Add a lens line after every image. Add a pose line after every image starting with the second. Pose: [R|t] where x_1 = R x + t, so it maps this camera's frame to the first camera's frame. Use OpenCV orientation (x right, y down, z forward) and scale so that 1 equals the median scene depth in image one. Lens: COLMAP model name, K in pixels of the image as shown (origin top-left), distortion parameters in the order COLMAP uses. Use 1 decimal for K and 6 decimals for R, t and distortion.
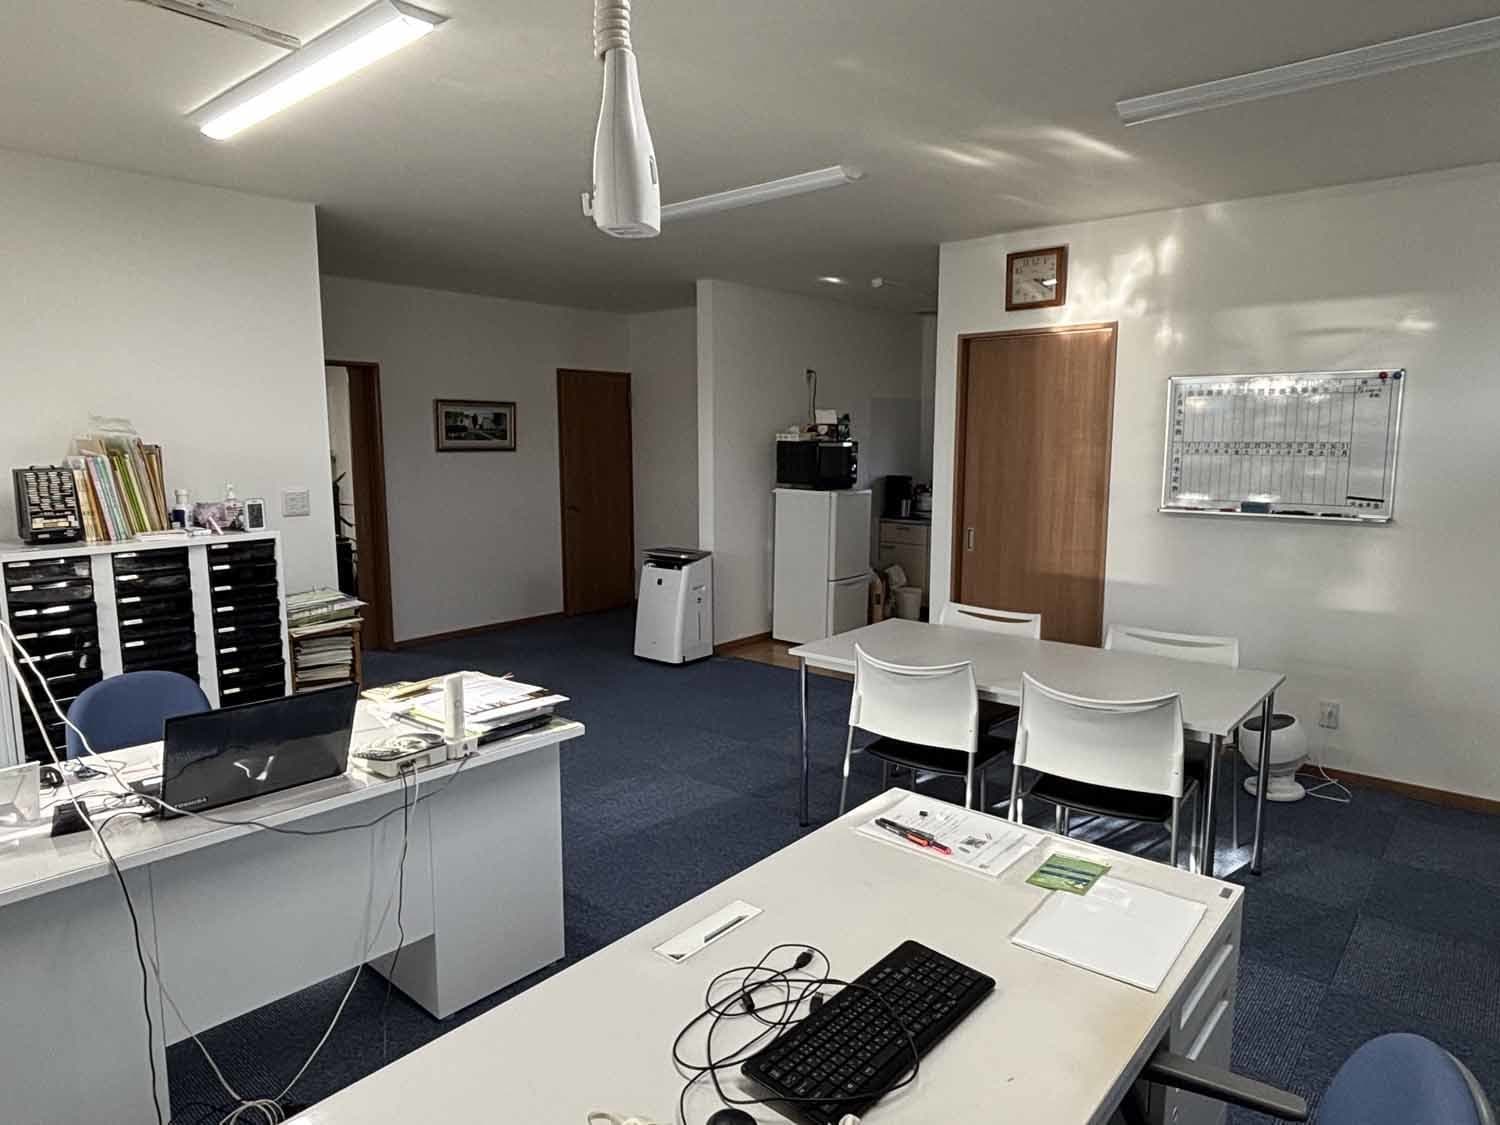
lens RADIAL K [[930.9, 0, 750.0], [0, 930.9, 562.5], [0, 0, 1]] dist [0.003742, 0.001674]
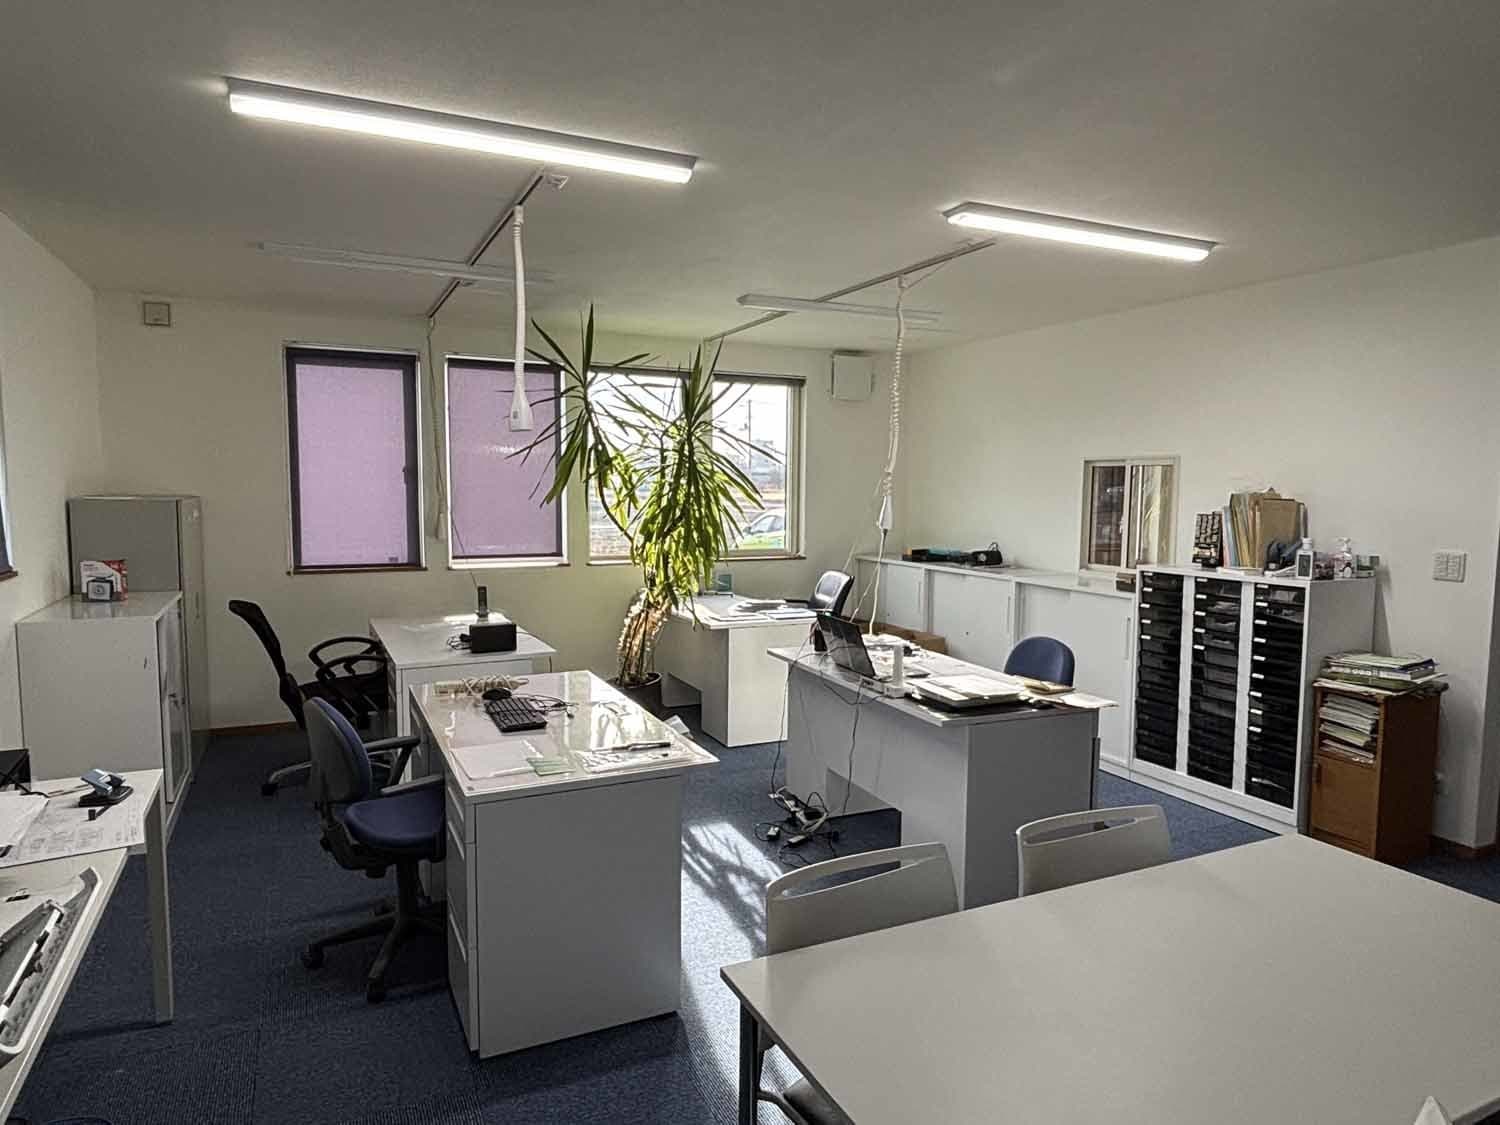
lens RADIAL K [[930.9, 0, 750.0], [0, 930.9, 562.5], [0, 0, 1]] dist [0.003742, 0.001674]
pose [[-0.408952, 0.077749, -0.909238, 0.437049], [-0.133280, 0.980591, 0.143796, -0.074369], [0.902771, 0.179988, -0.390653, 0.505760]]
